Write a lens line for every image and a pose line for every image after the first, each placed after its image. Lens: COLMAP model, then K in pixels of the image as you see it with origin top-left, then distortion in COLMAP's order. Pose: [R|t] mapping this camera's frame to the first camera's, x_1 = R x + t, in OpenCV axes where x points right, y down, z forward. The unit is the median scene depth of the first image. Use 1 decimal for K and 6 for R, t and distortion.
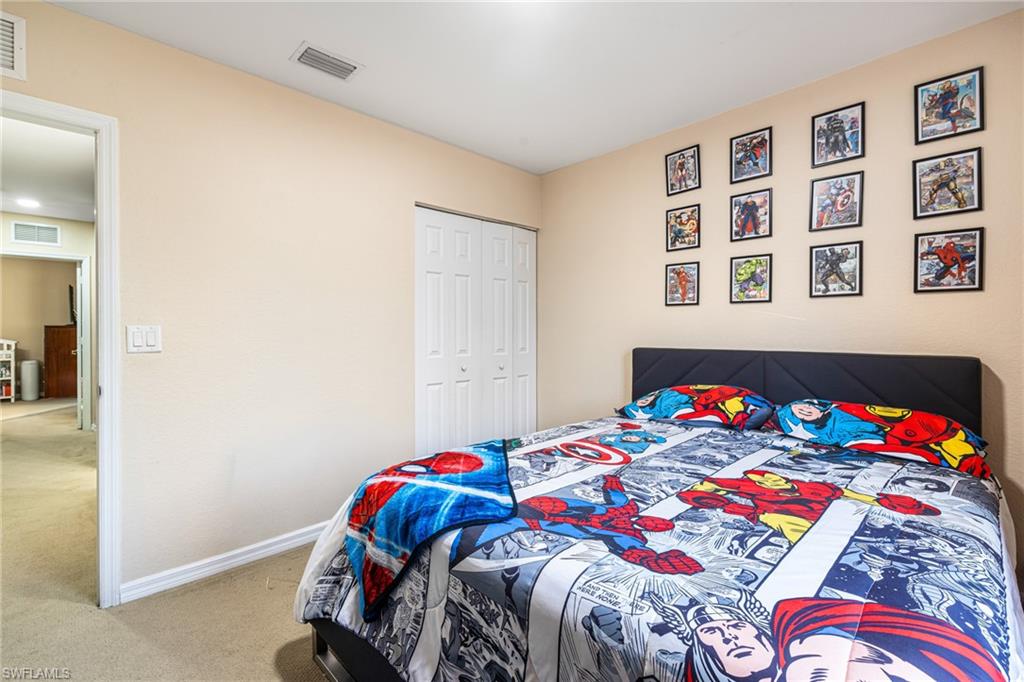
lens RADIAL K [[450.3, 0, 510.7], [0, 450.3, 331.5], [0, 0, 1]] dist [-0.000409, 0.000012]
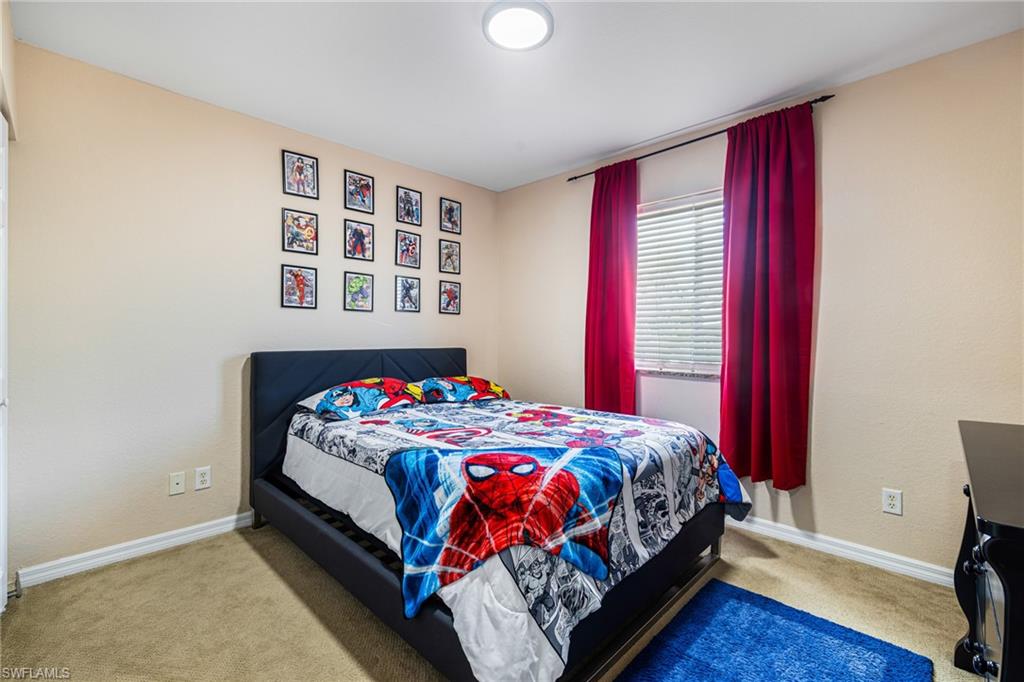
lens RADIAL K [[453.7, 0, 510.1], [0, 453.7, 338.0], [0, 0, 1]] dist [-0.000662, -0.000029]
pose [[-0.037266, -0.005056, 0.999293, -0.727430], [-0.004214, 0.999979, 0.004903, 0.002356], [-0.999296, -0.004029, -0.037287, 0.628614]]
